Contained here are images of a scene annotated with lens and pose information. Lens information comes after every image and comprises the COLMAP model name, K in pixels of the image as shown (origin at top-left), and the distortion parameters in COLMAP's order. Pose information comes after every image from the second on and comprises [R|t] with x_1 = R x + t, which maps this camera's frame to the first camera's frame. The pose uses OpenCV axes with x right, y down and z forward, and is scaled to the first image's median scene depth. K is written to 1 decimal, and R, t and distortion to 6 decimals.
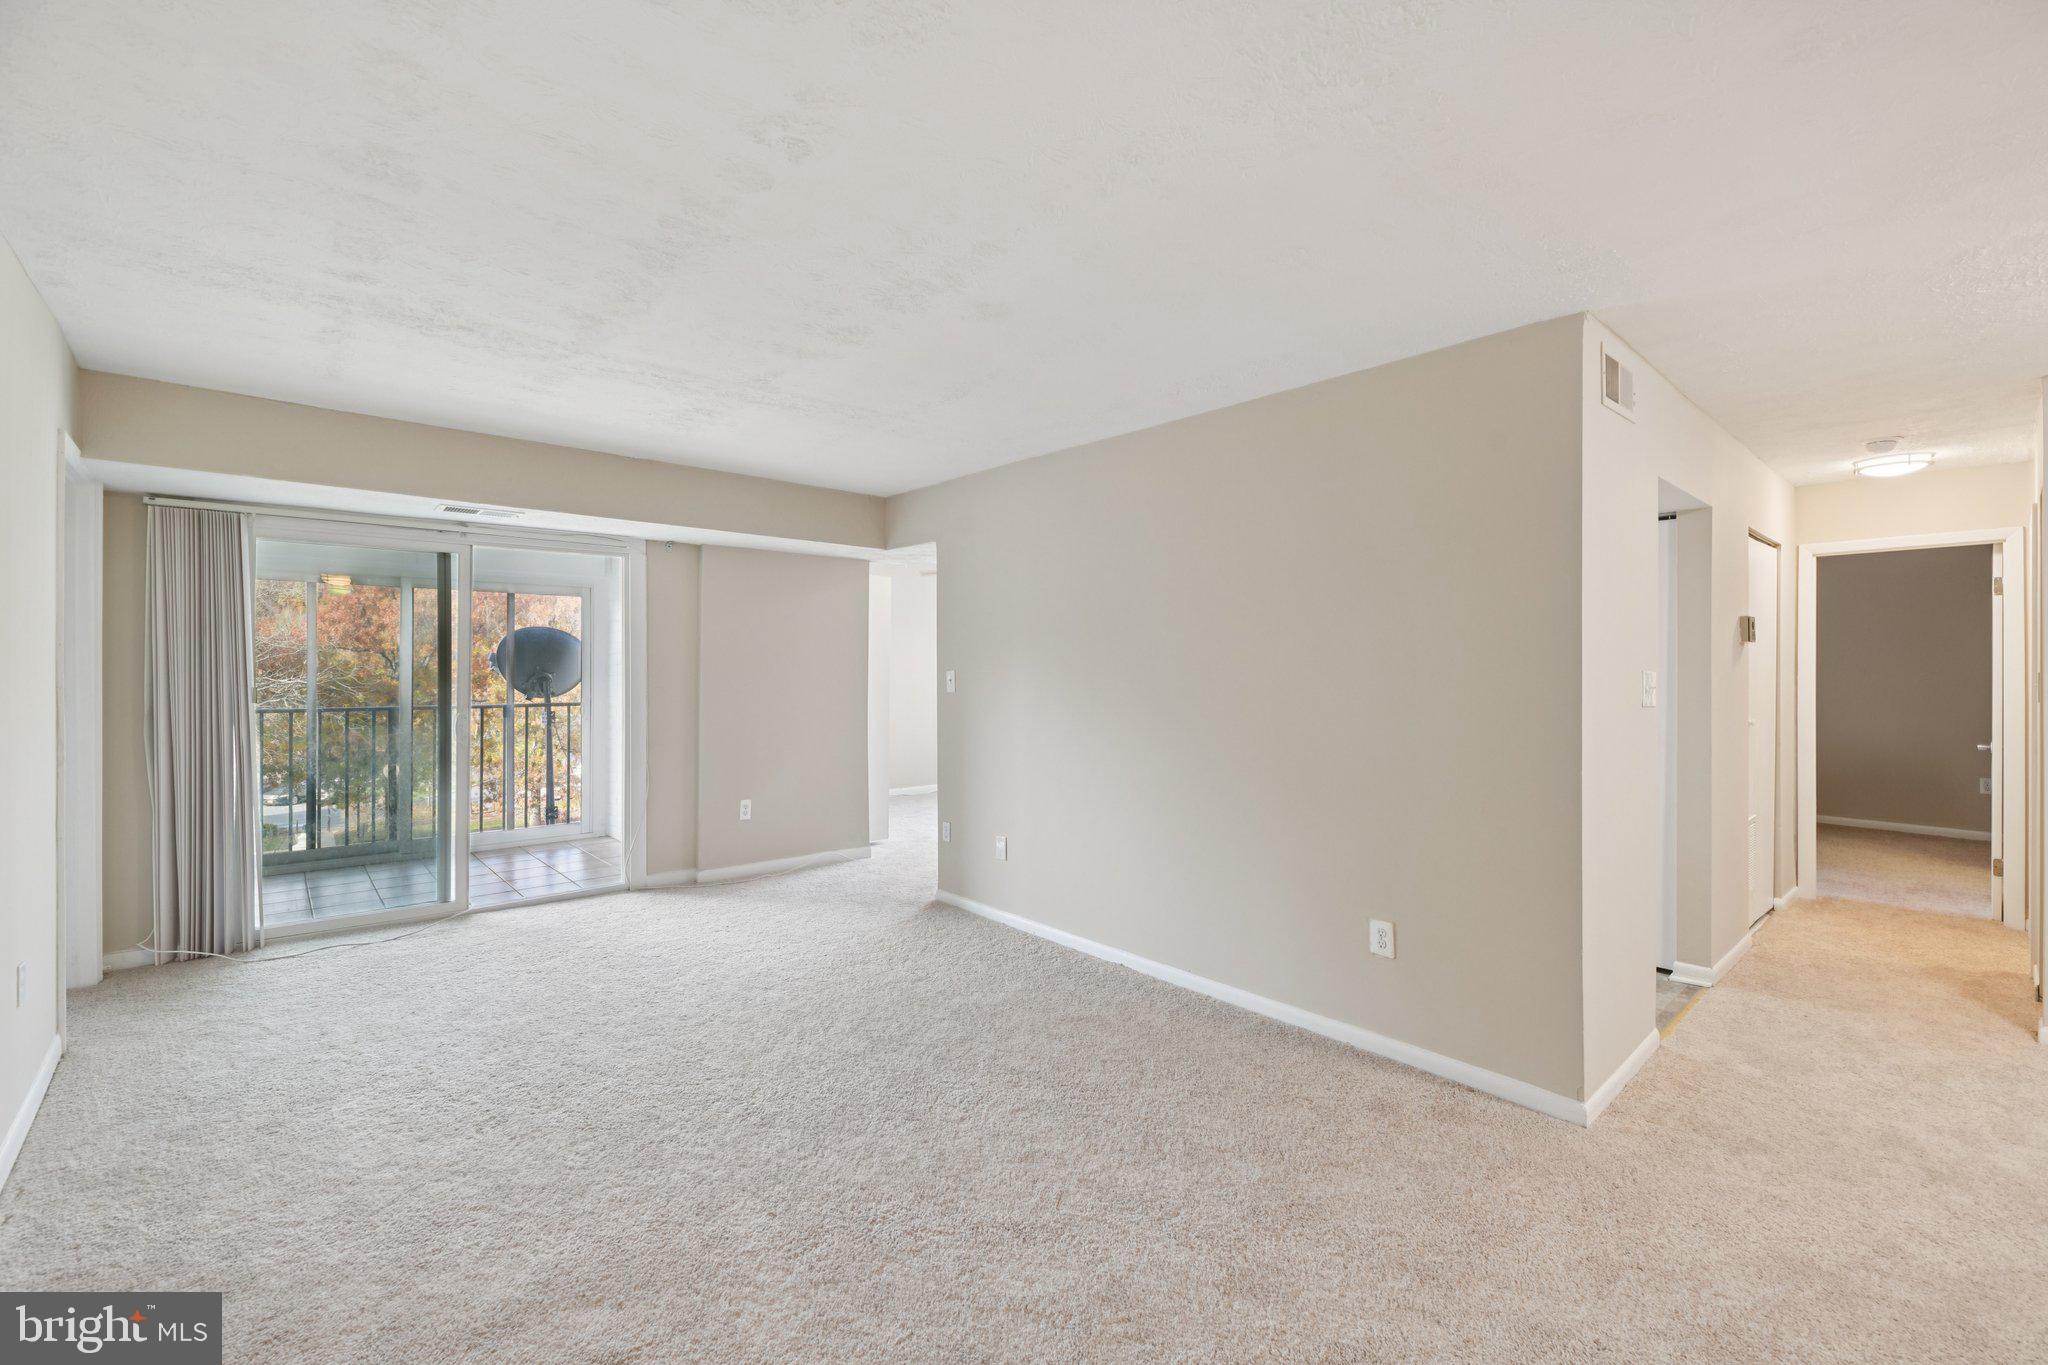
lens RADIAL K [[878.5, 0, 1051.8], [0, 878.5, 667.7], [0, 0, 1]] dist [-0.000808, -0.000062]
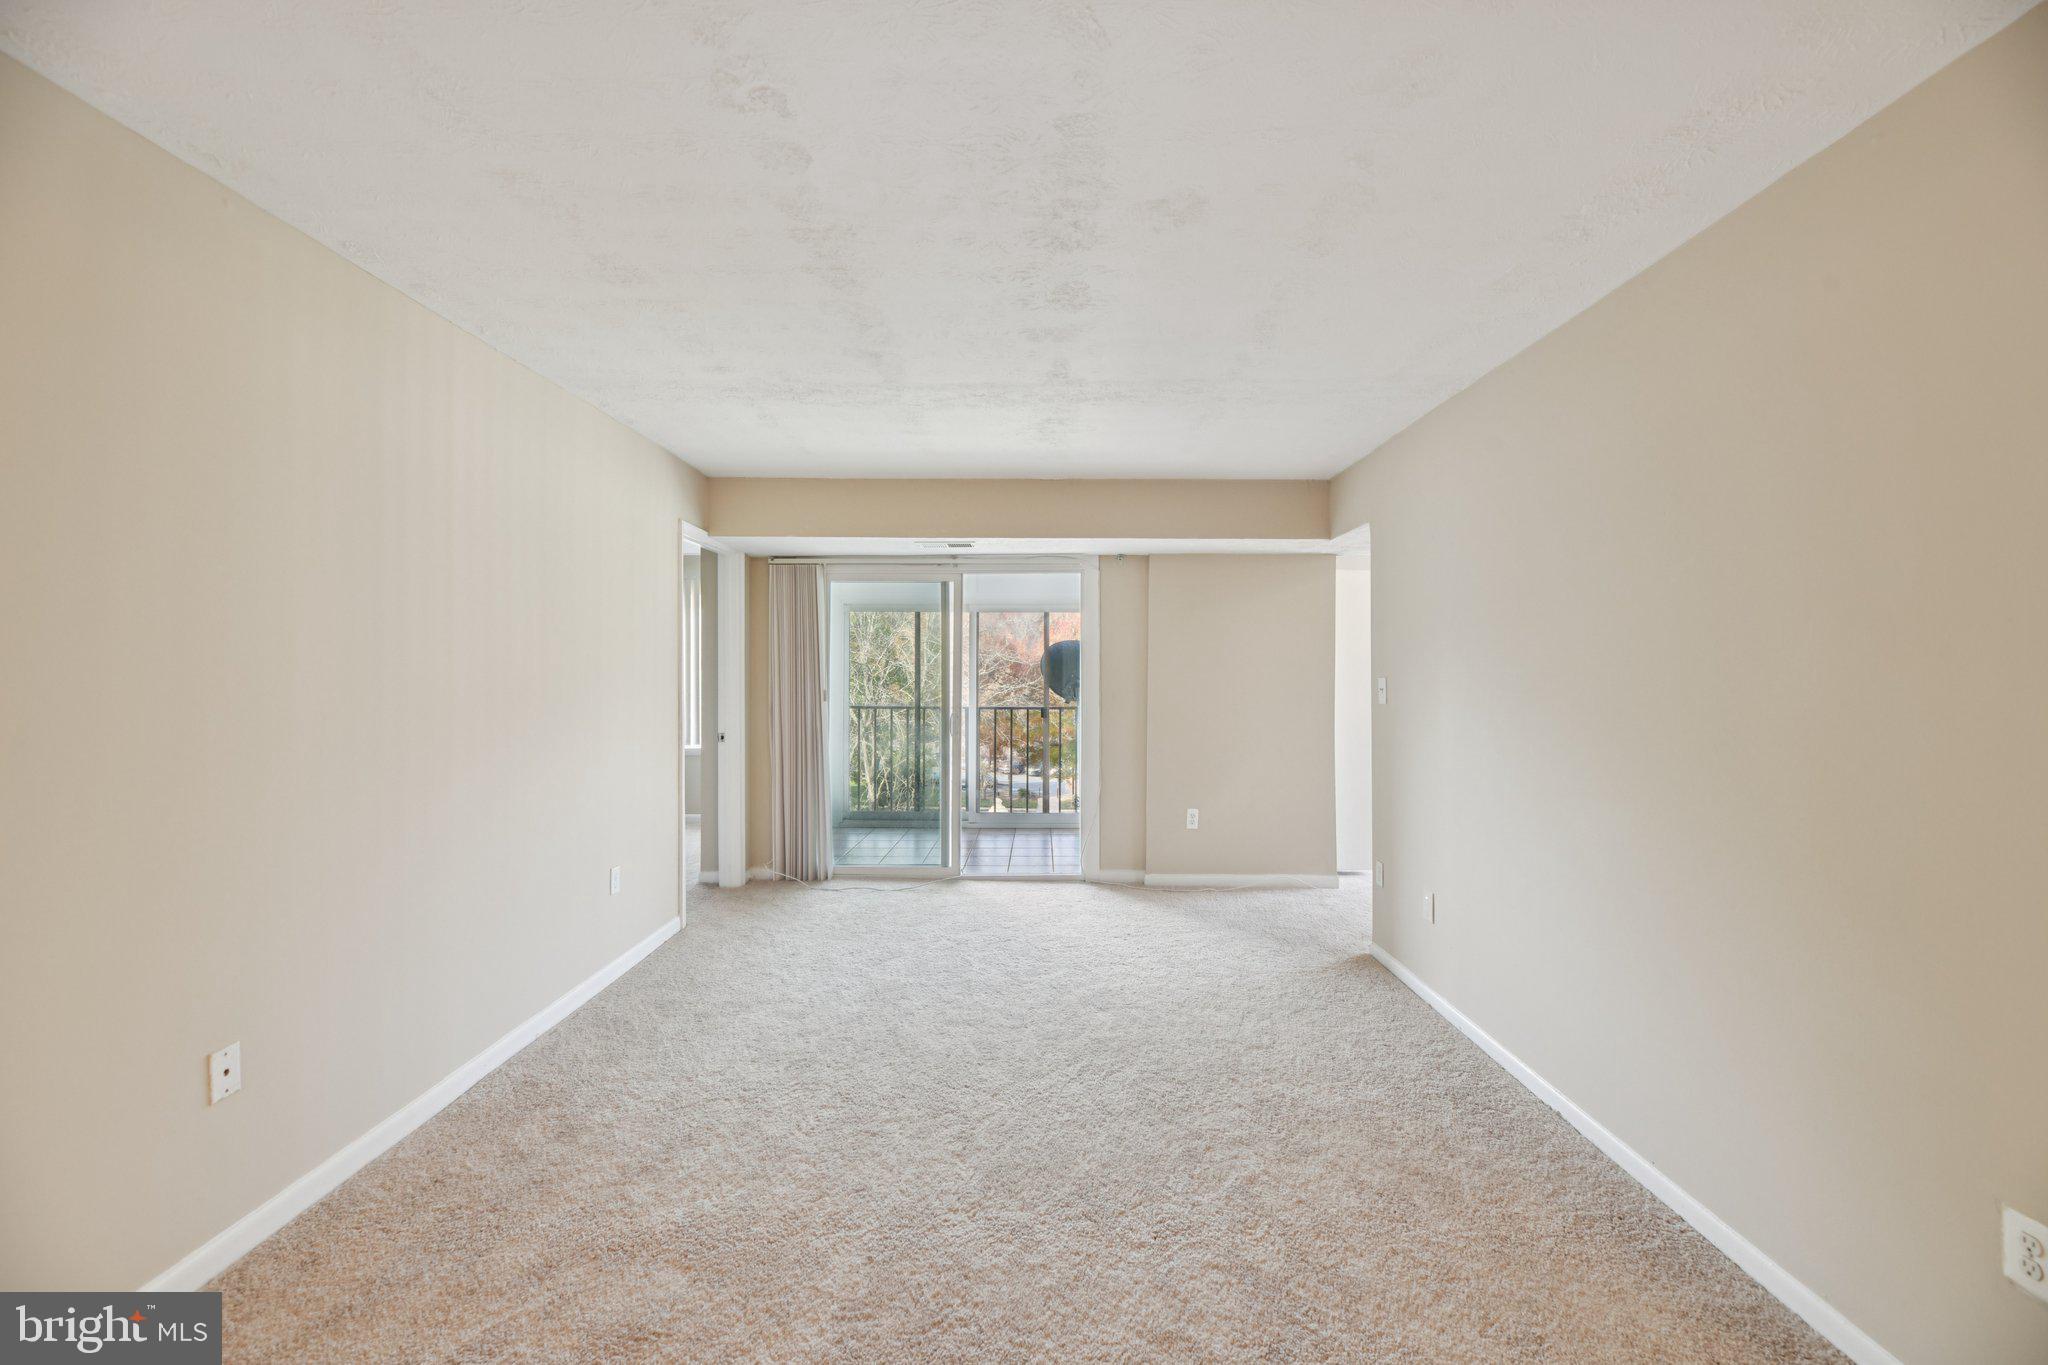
lens RADIAL K [[844.6, 0, 1025.5], [0, 844.6, 674.3], [0, 0, 1]] dist [-0.001886, -0.000988]
pose [[0.730348, -0.002926, -0.683069, 0.210051], [0.001637, 0.999995, -0.002534, 0.001884], [0.683073, 0.000732, 0.730350, 0.231013]]
